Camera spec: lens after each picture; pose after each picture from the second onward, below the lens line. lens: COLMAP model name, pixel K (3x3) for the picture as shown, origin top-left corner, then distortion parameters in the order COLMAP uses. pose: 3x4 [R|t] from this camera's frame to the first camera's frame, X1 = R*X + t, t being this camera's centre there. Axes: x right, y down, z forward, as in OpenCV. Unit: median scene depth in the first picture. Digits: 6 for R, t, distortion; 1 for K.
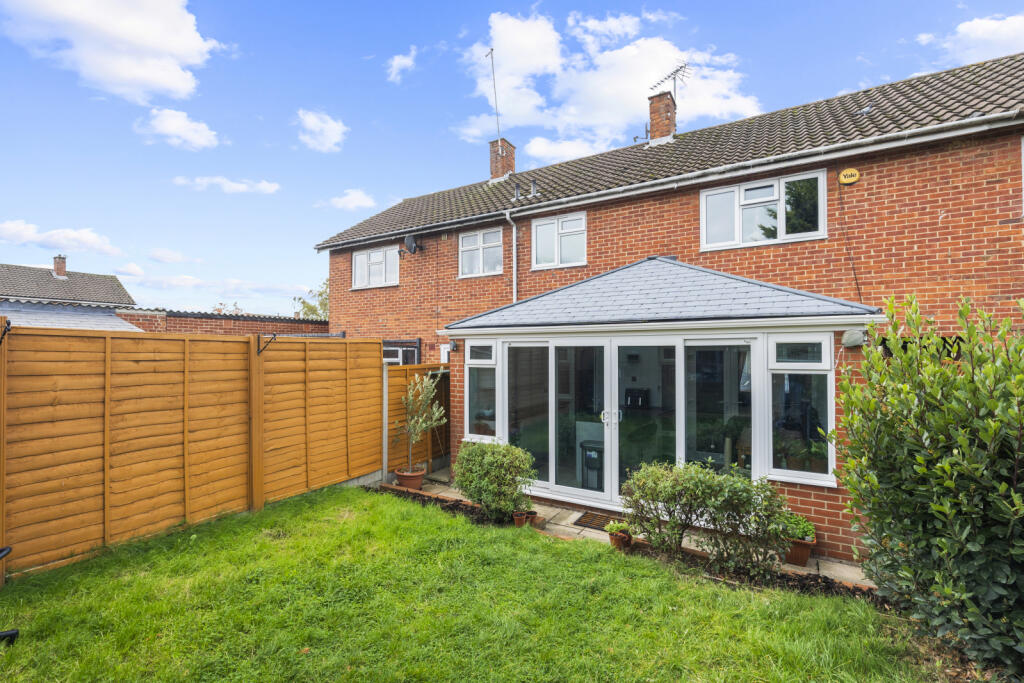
lens RADIAL K [[449.3, 0, 517.2], [0, 449.3, 347.9], [0, 0, 1]] dist [-0.003929, 0.000313]
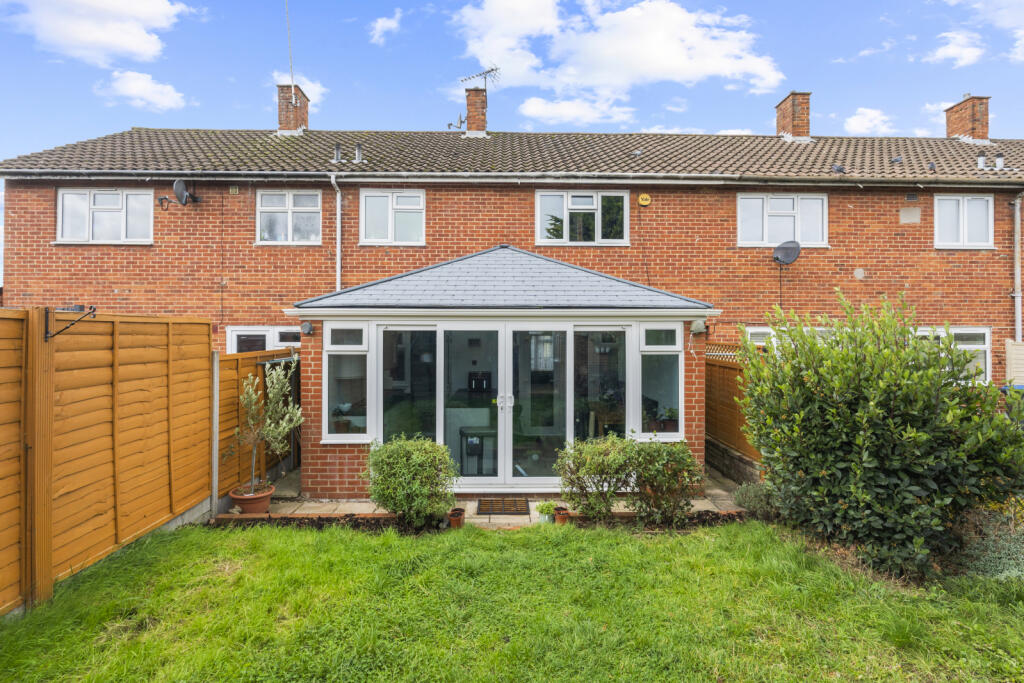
lens RADIAL K [[449.3, 0, 507.5], [0, 449.3, 333.6], [0, 0, 1]] dist [-0.003929, 0.000313]
pose [[0.845682, 0.004425, 0.533668, -0.284105], [-0.006742, 0.999974, 0.002393, -0.000039], [-0.533644, -0.005622, 0.845691, 0.123731]]
